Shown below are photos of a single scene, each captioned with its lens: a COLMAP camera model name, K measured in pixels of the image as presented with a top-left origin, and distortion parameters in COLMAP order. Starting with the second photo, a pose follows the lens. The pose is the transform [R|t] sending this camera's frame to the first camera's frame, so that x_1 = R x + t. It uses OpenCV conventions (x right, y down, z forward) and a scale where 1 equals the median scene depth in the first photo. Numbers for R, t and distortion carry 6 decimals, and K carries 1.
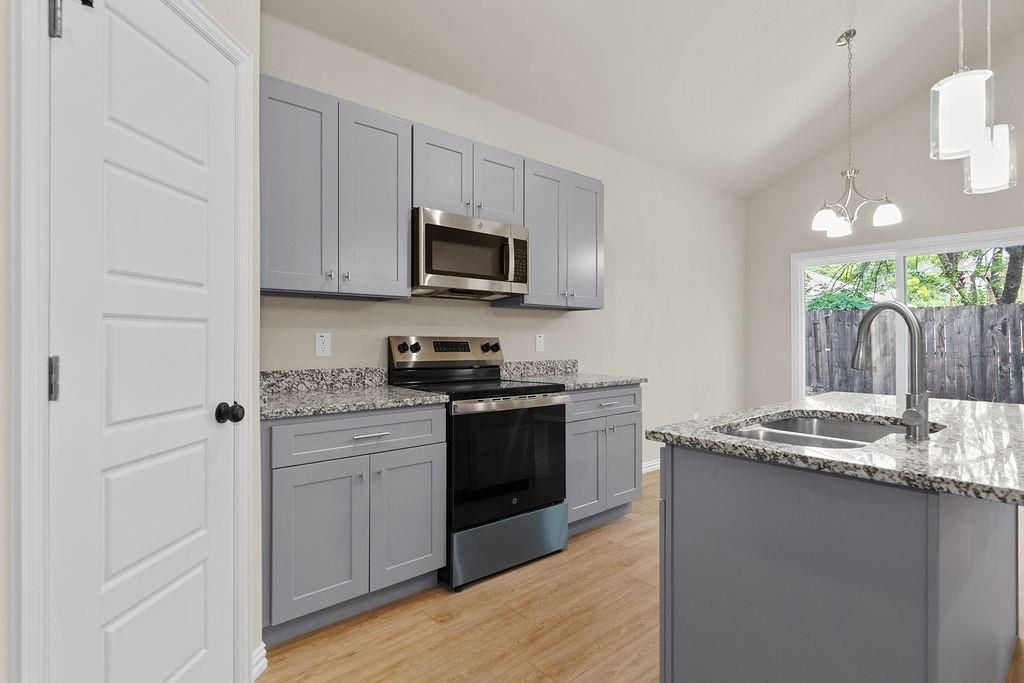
lens RADIAL K [[501.9, 0, 508.4], [0, 501.9, 338.1], [0, 0, 1]] dist [-0.000258, -0.000127]
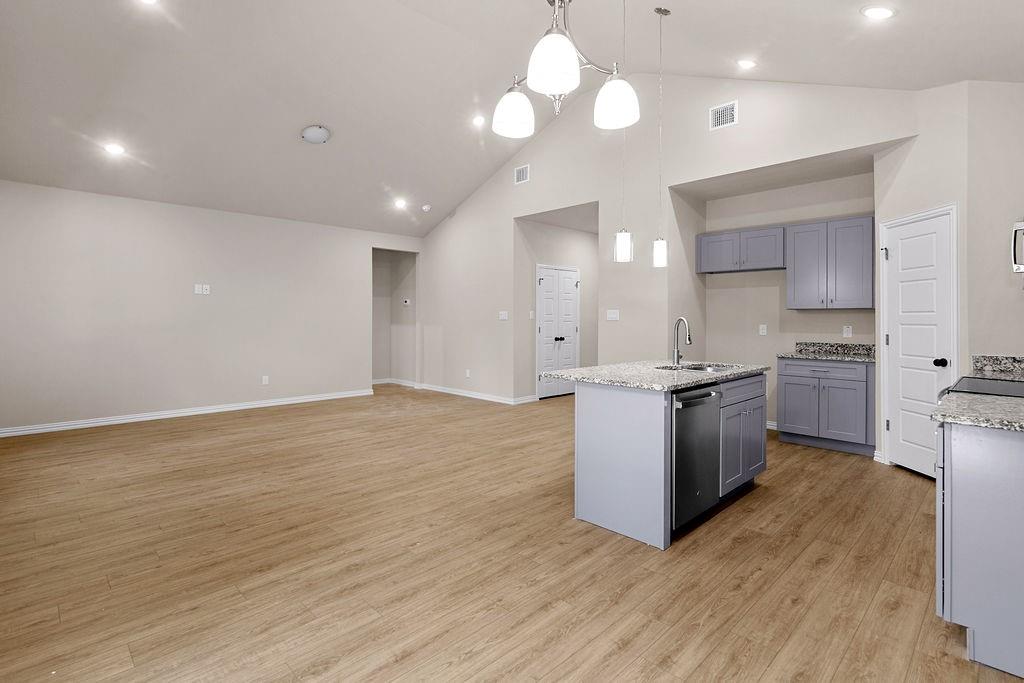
lens RADIAL K [[494.9, 0, 510.9], [0, 494.9, 317.0], [0, 0, 1]] dist [0.000987, 0.000032]
pose [[-0.997339, -0.001807, -0.072879, 0.952258], [-0.001538, 0.999992, -0.003752, -0.034322], [0.072885, -0.003630, -0.997334, 1.823476]]
